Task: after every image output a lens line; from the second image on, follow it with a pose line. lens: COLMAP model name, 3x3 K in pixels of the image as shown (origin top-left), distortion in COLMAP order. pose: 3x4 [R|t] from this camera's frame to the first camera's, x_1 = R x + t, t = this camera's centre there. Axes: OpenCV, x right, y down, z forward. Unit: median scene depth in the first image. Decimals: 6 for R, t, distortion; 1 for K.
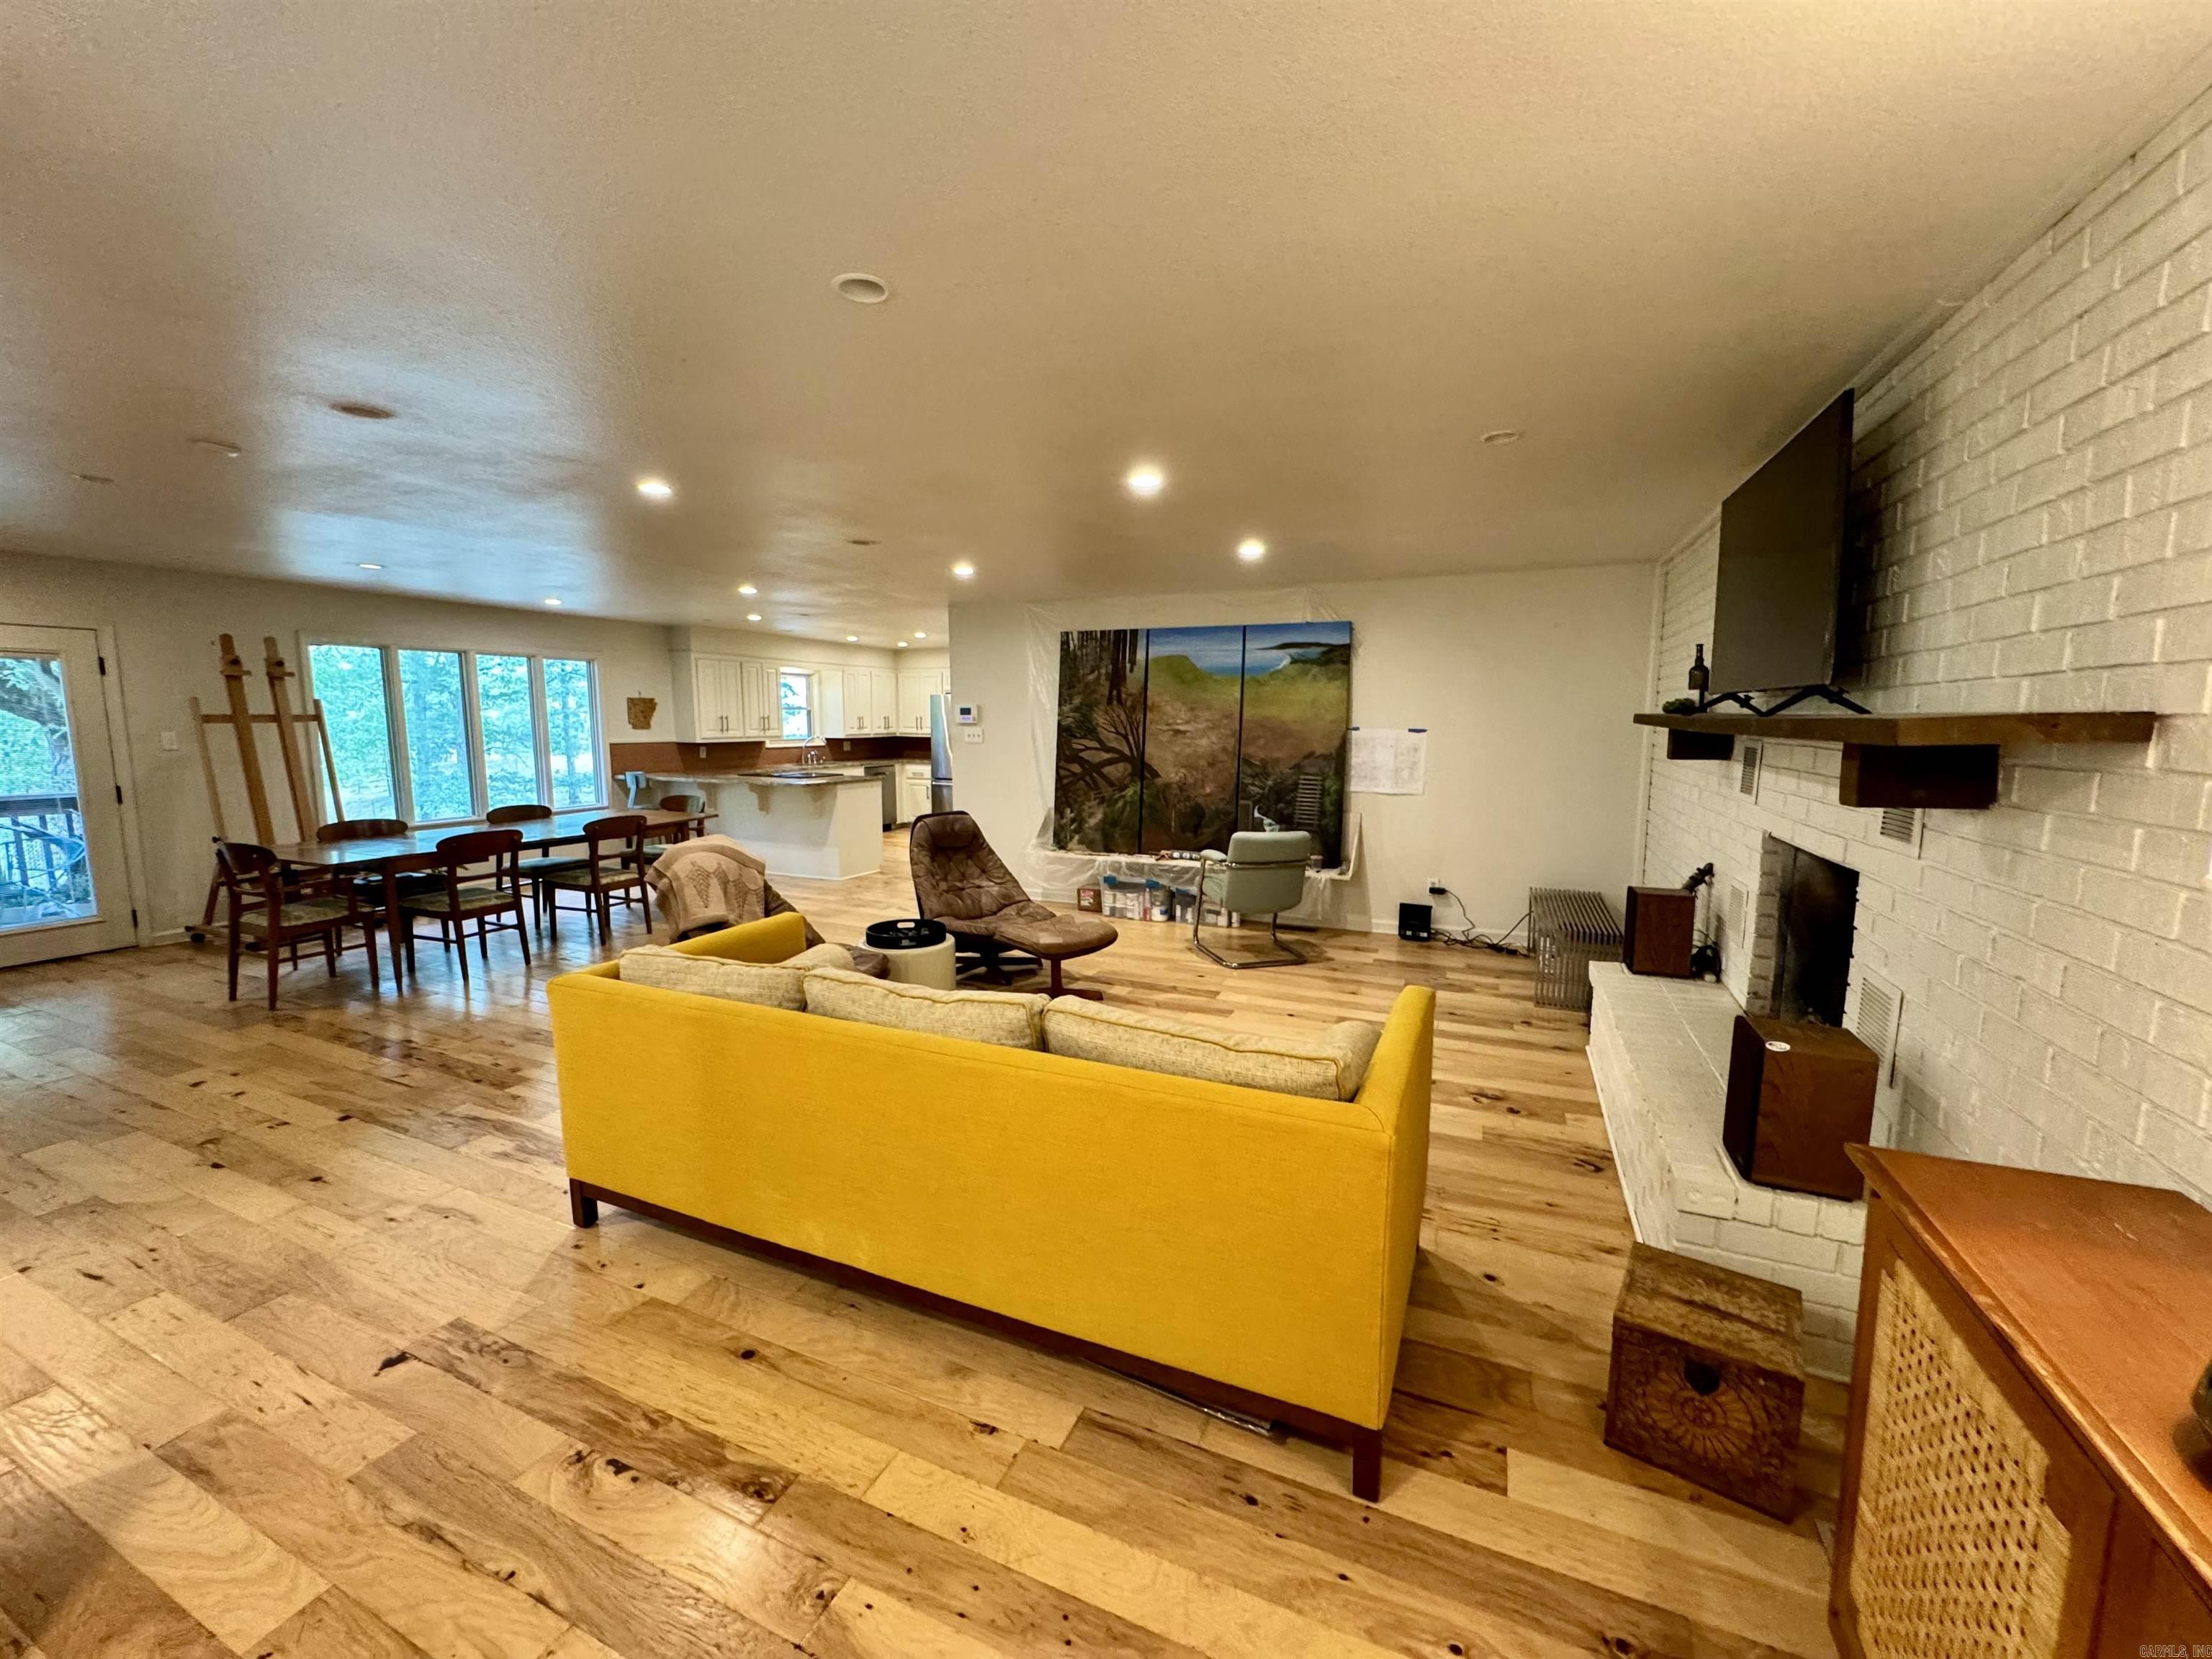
lens RADIAL K [[879.7, 0, 1106.0], [0, 879.7, 826.9], [0, 0, 1]] dist [-0.003374, 0.000769]
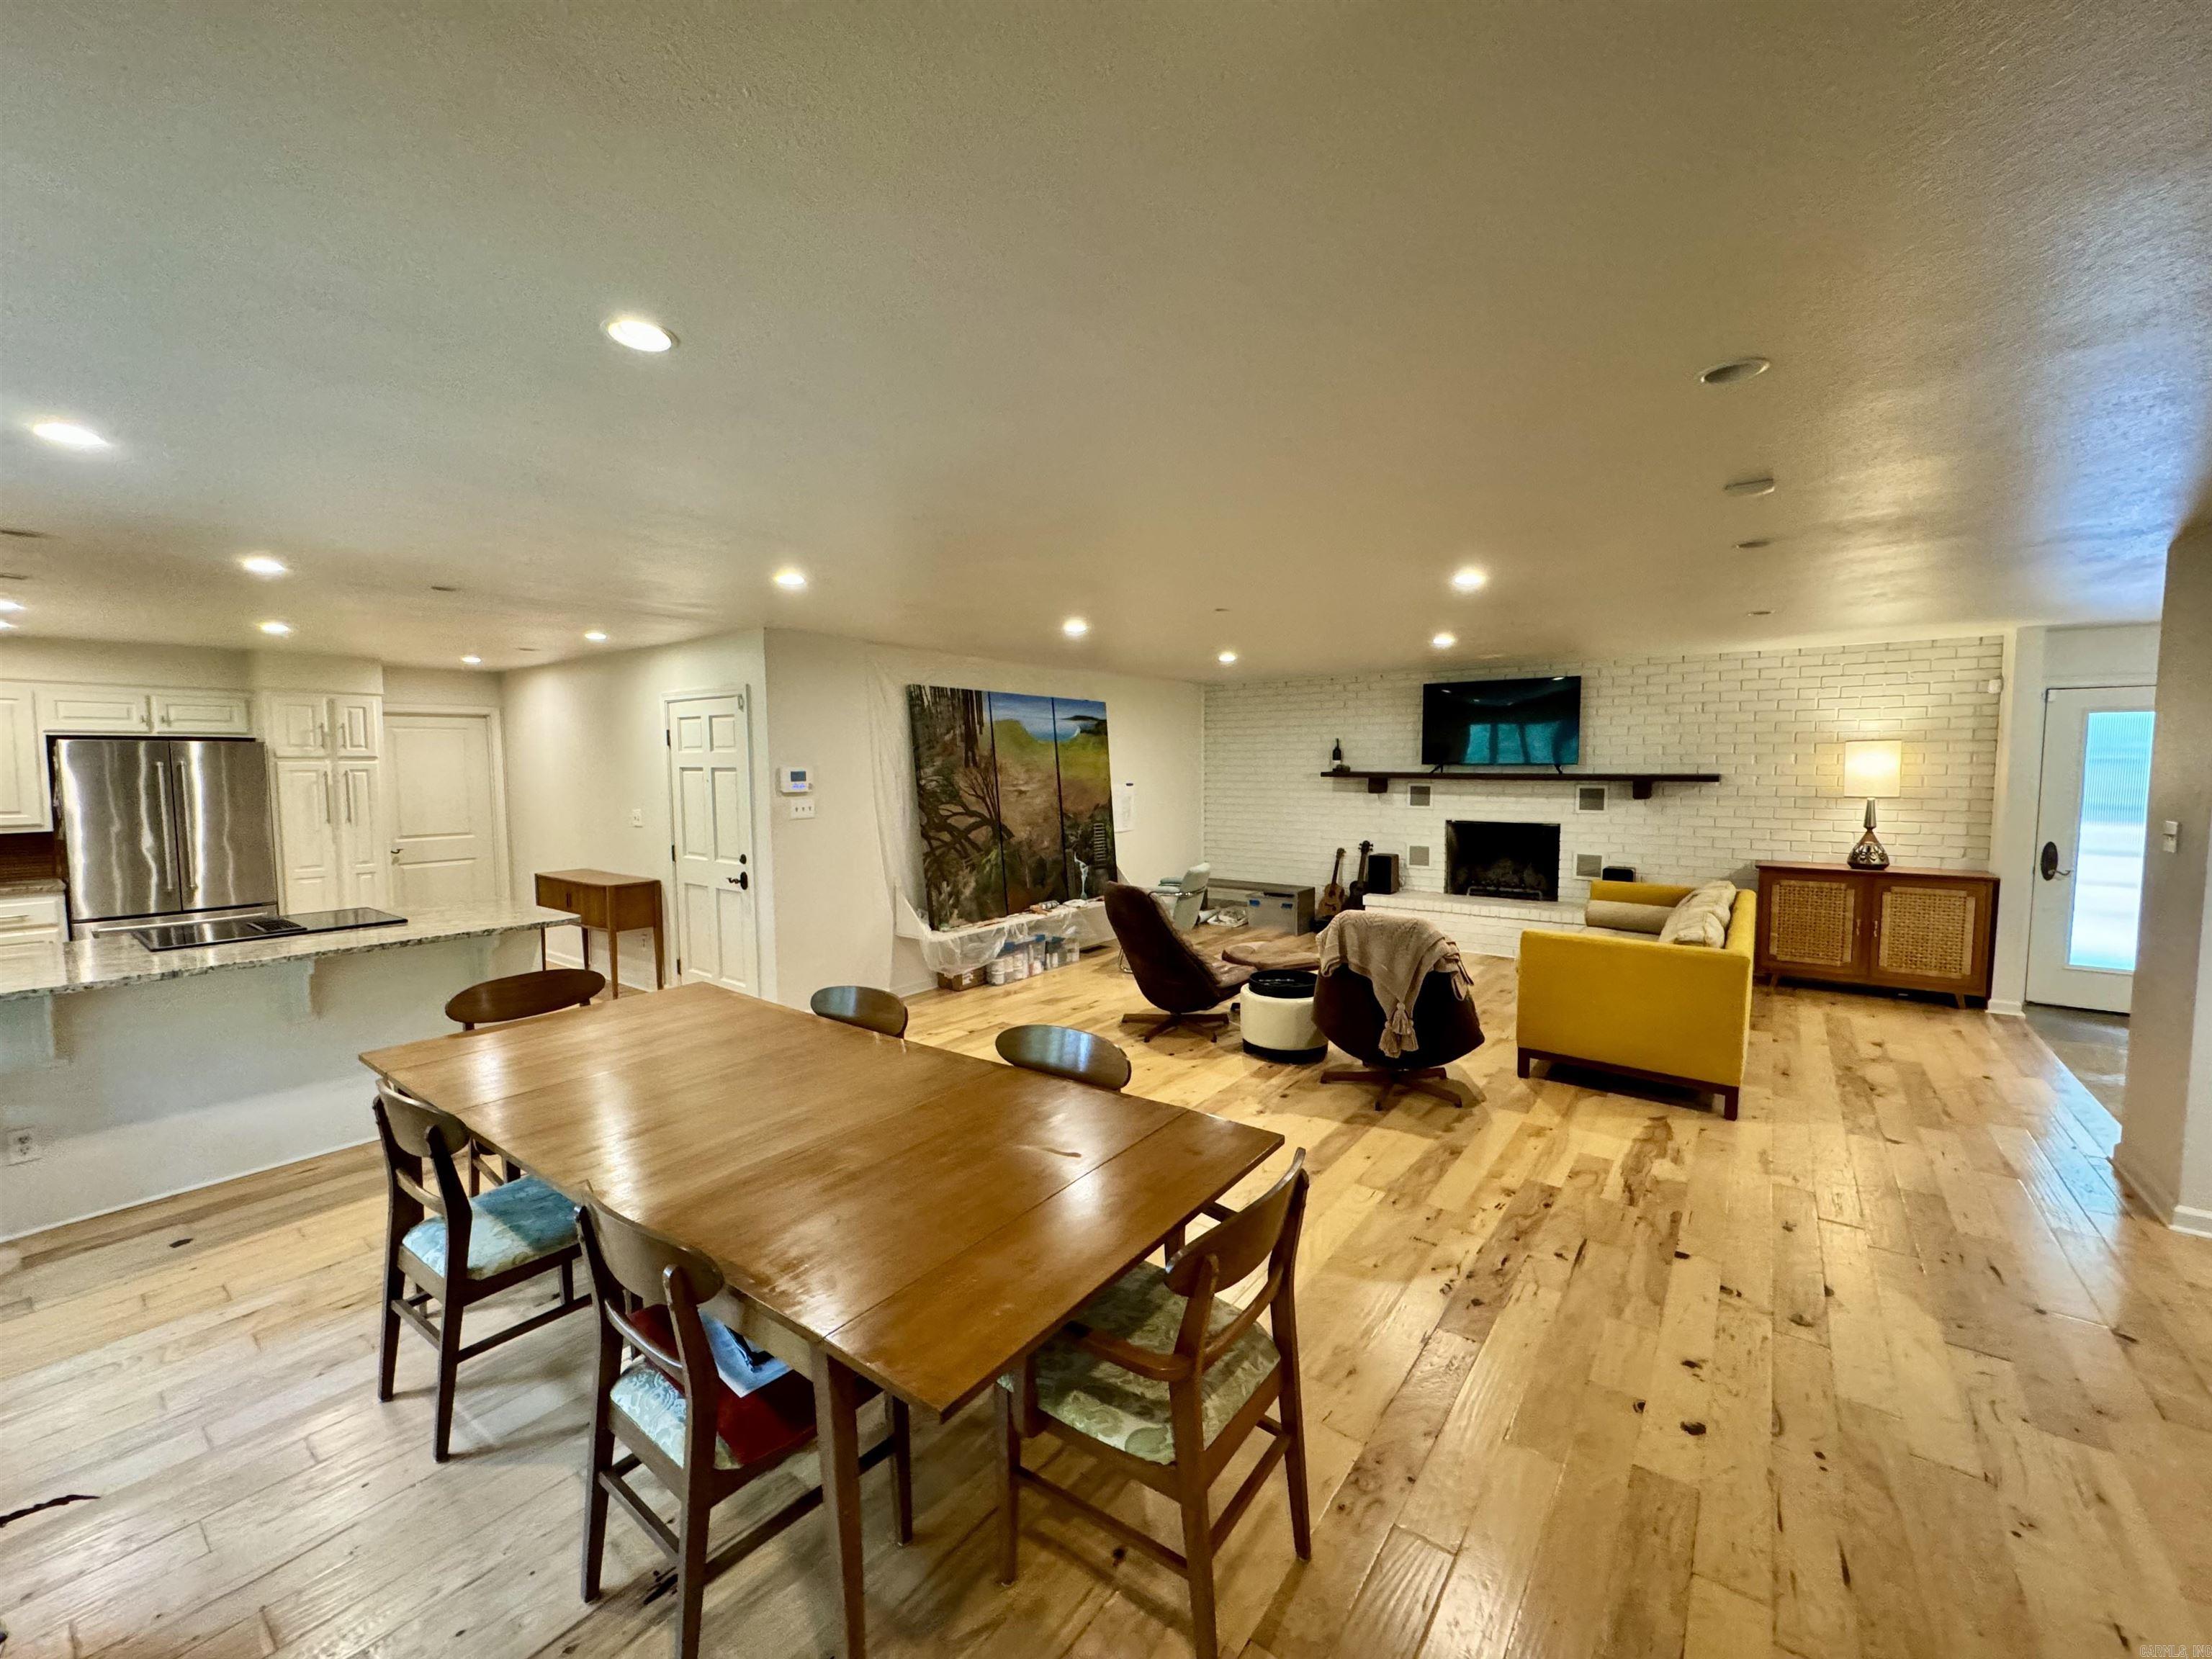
lens RADIAL K [[879.7, 0, 1106.9], [0, 879.7, 831.1], [0, 0, 1]] dist [-0.003374, 0.000769]
pose [[0.224698, -0.078136, 0.971291, -0.909673], [0.126246, 0.990713, 0.050493, -0.101174], [-0.966216, 0.111276, 0.232475, 0.654498]]
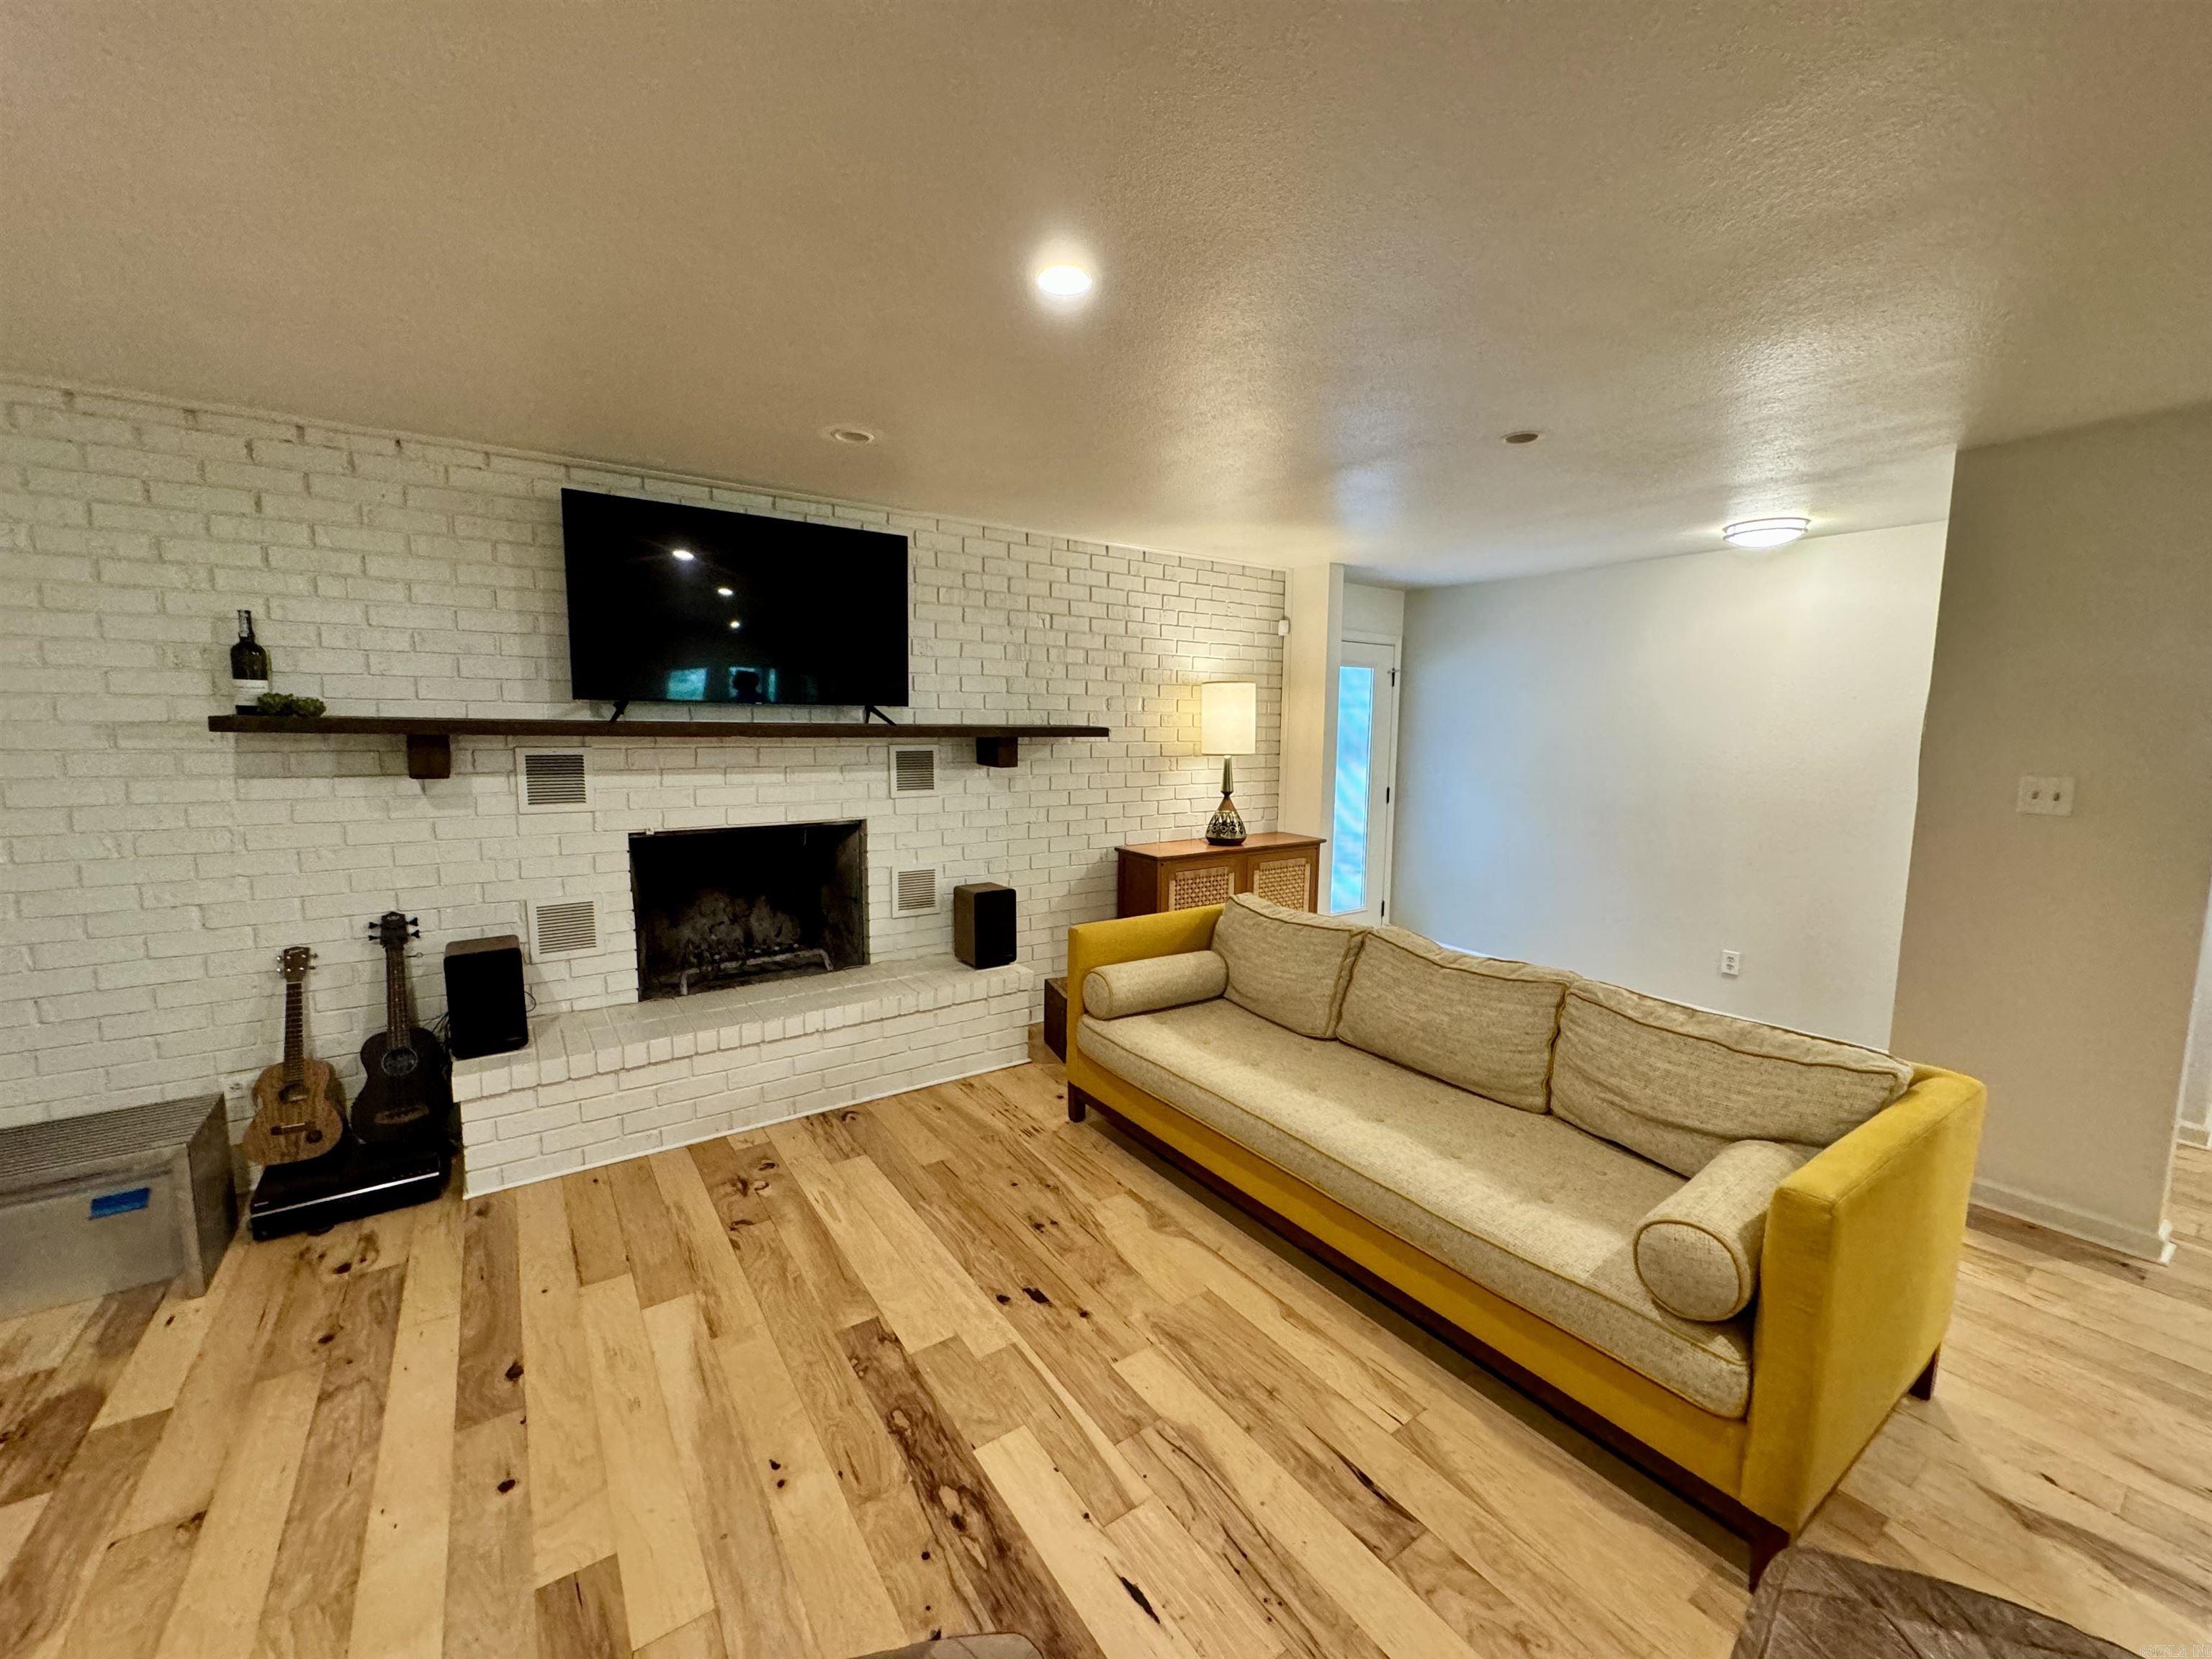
lens RADIAL K [[879.7, 0, 1110.8], [0, 879.7, 828.3], [0, 0, 1]] dist [-0.003374, 0.000769]
pose [[-0.853033, -0.069905, 0.517153, -0.138744], [0.055580, 0.973181, 0.223227, -0.097929], [-0.518888, 0.219163, -0.826270, 0.760131]]
